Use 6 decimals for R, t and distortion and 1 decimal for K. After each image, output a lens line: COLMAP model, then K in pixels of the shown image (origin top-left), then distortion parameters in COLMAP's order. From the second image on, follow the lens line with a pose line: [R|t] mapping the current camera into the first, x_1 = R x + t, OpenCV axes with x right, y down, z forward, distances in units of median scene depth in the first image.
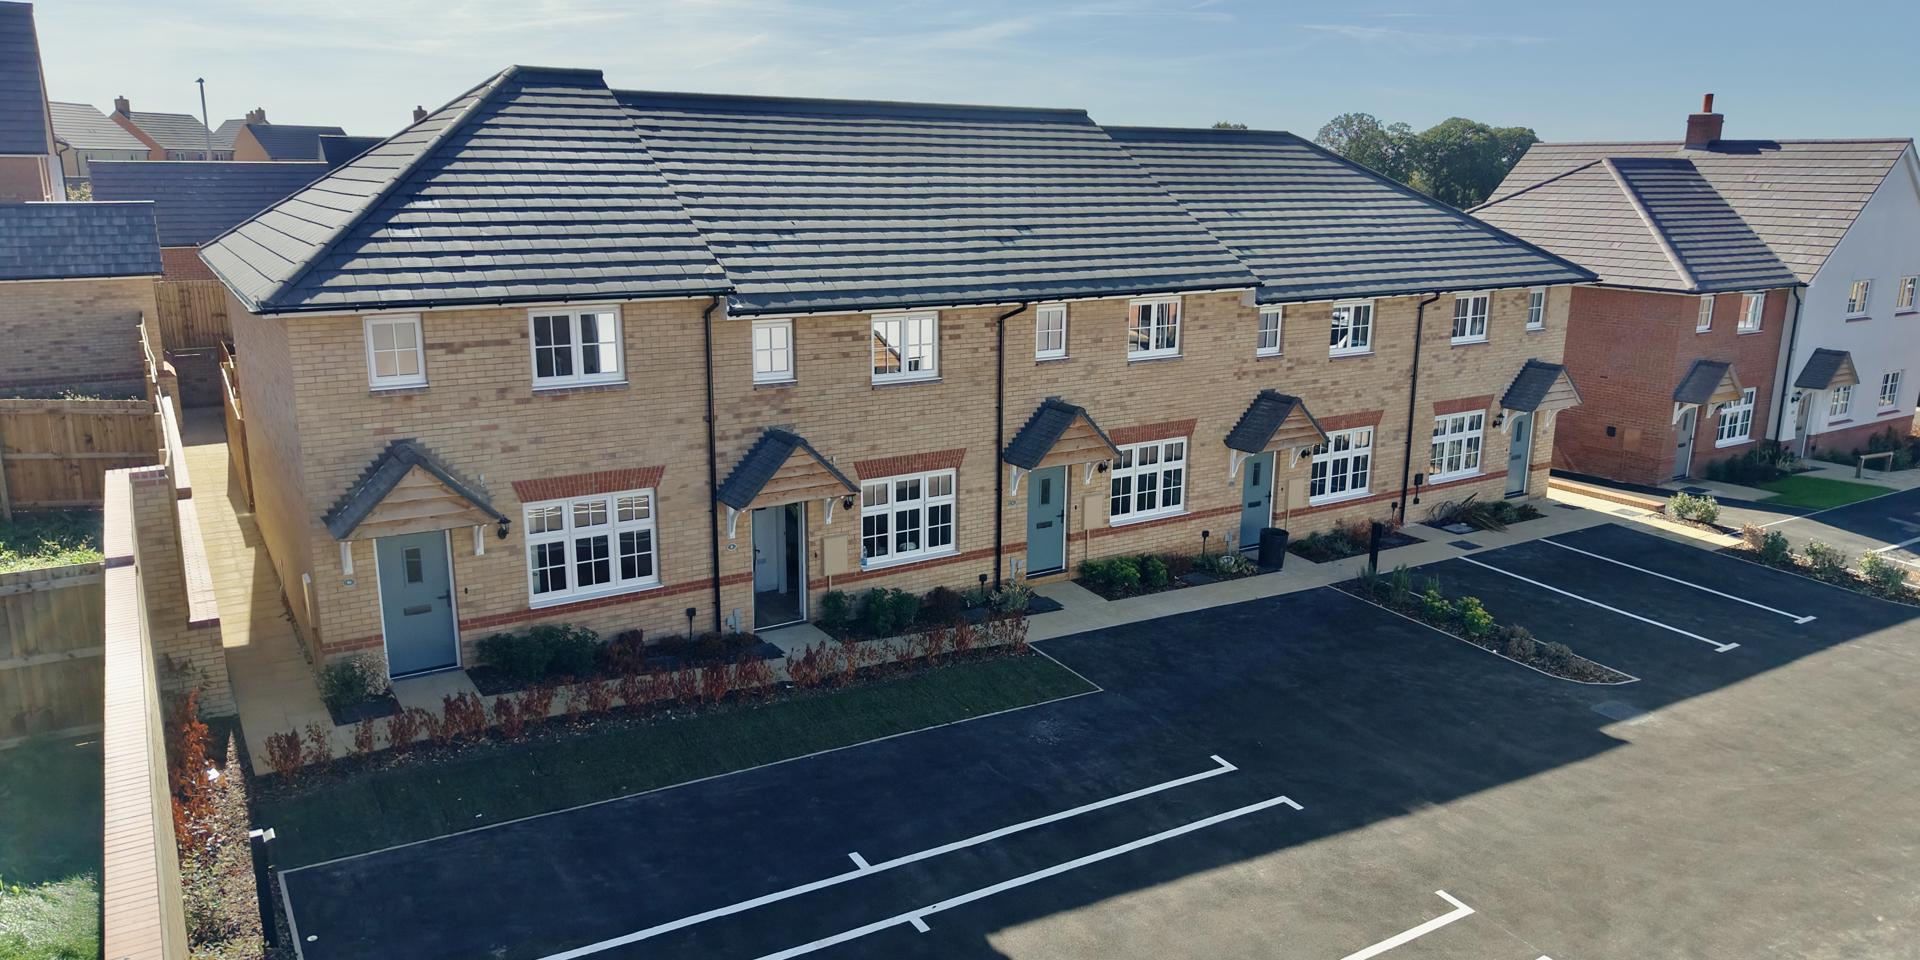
lens RADIAL K [[1303.4, 0, 995.3], [0, 1303.4, 471.8], [0, 0, 1]] dist [0.011278, -0.009356]
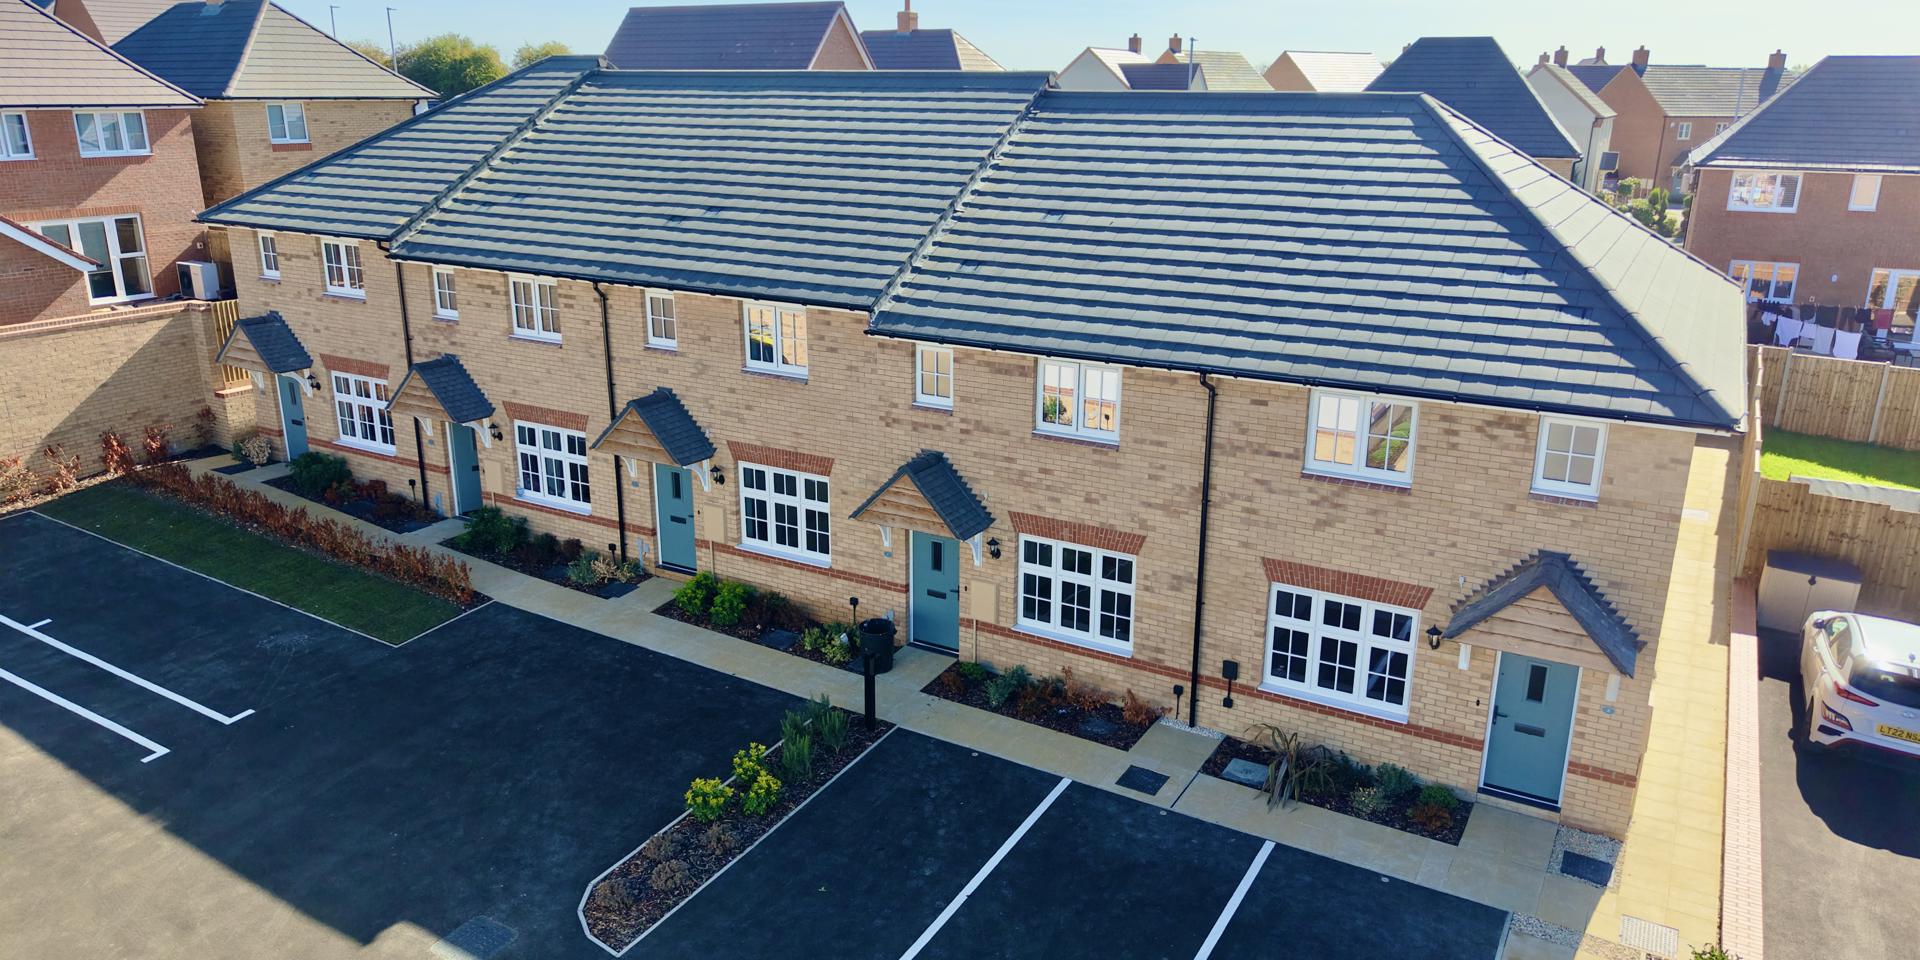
lens RADIAL K [[1303.4, 0, 958.1], [0, 1303.4, 487.2], [0, 0, 1]] dist [0.011278, -0.009356]
pose [[0.442789, 0.254779, -0.859666, 1.149311], [-0.208712, 0.961730, 0.177526, -0.237303], [0.871996, 0.100816, 0.479019, 0.861852]]
